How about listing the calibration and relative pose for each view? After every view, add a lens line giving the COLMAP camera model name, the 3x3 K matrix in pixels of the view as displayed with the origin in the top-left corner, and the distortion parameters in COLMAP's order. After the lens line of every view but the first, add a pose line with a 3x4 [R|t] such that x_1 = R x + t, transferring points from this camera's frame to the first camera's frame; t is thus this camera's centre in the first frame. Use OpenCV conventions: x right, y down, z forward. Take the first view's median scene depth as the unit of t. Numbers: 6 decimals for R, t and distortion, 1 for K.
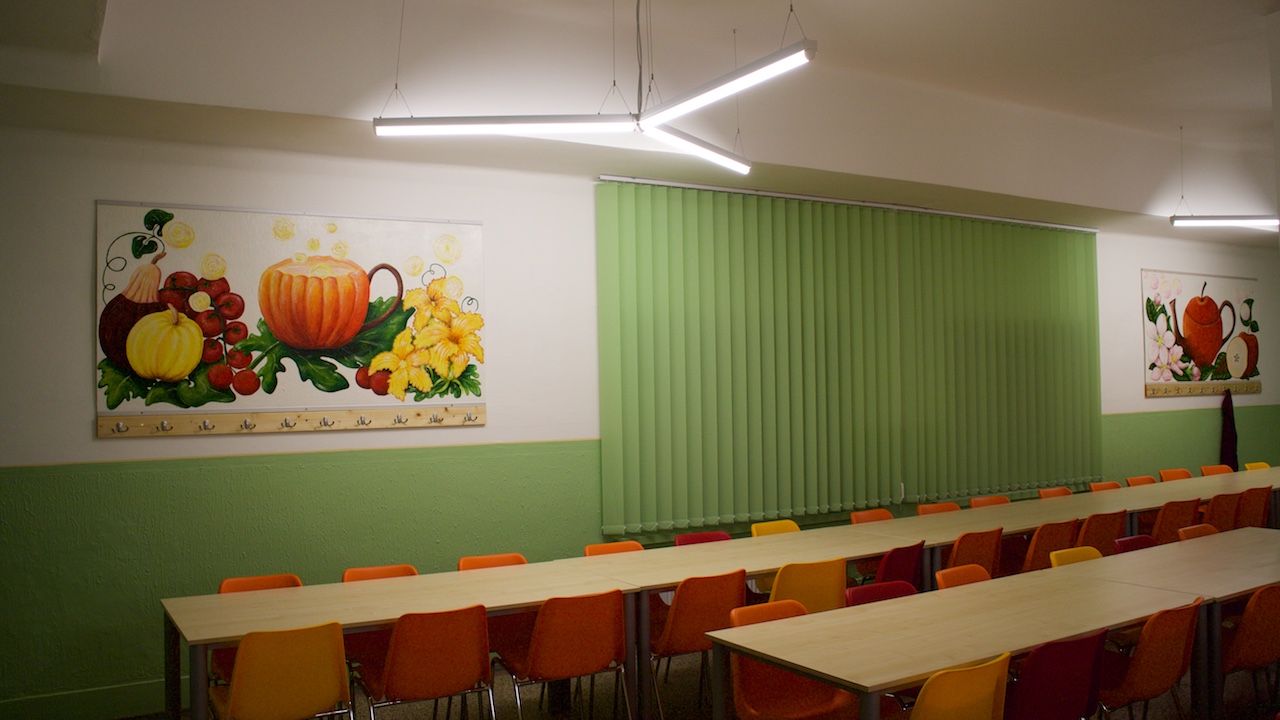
lens RADIAL K [[1069.0, 0, 640.0], [0, 1069.0, 360.0], [0, 0, 1]] dist [-0.109731, 0.005417]
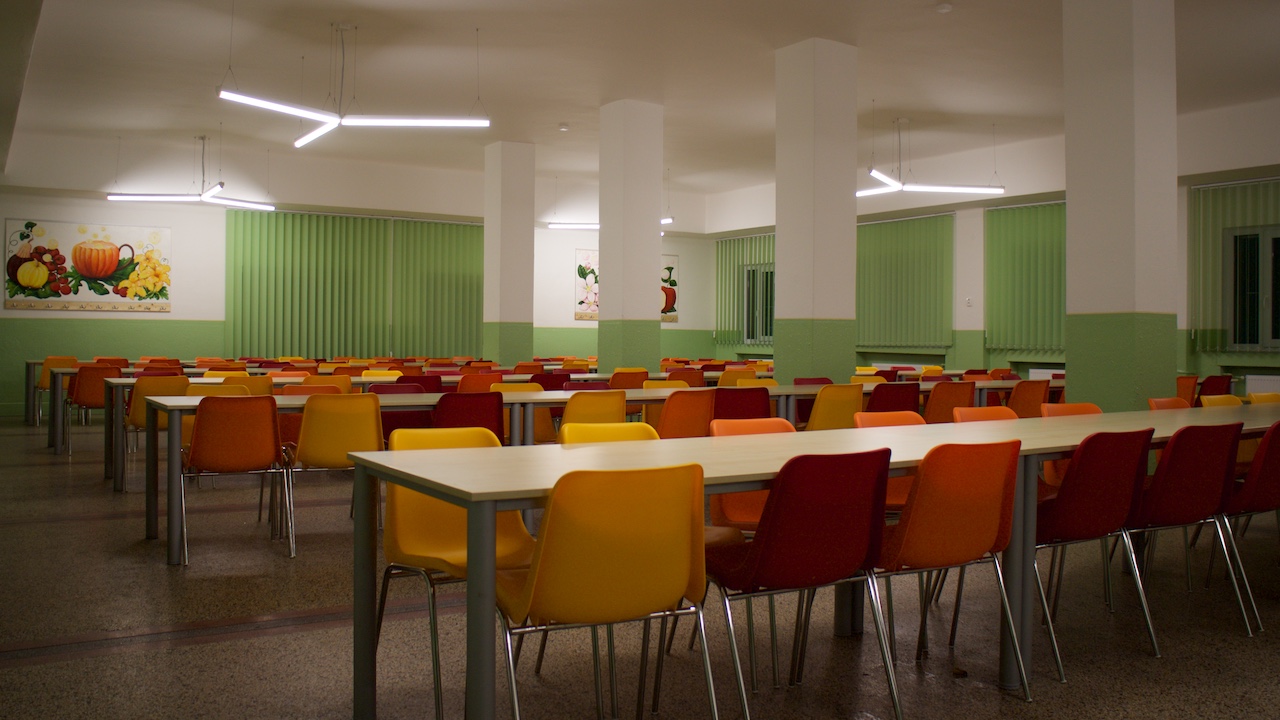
lens RADIAL K [[1144.4, 0, 640.0], [0, 1144.4, 360.0], [0, 0, 1]] dist [-0.115634, 0.089987]
pose [[0.999269, 0.028578, 0.025398, 0.879917], [-0.029533, 0.998839, 0.038069, 0.043256], [-0.024281, -0.038791, 0.998952, -1.610262]]
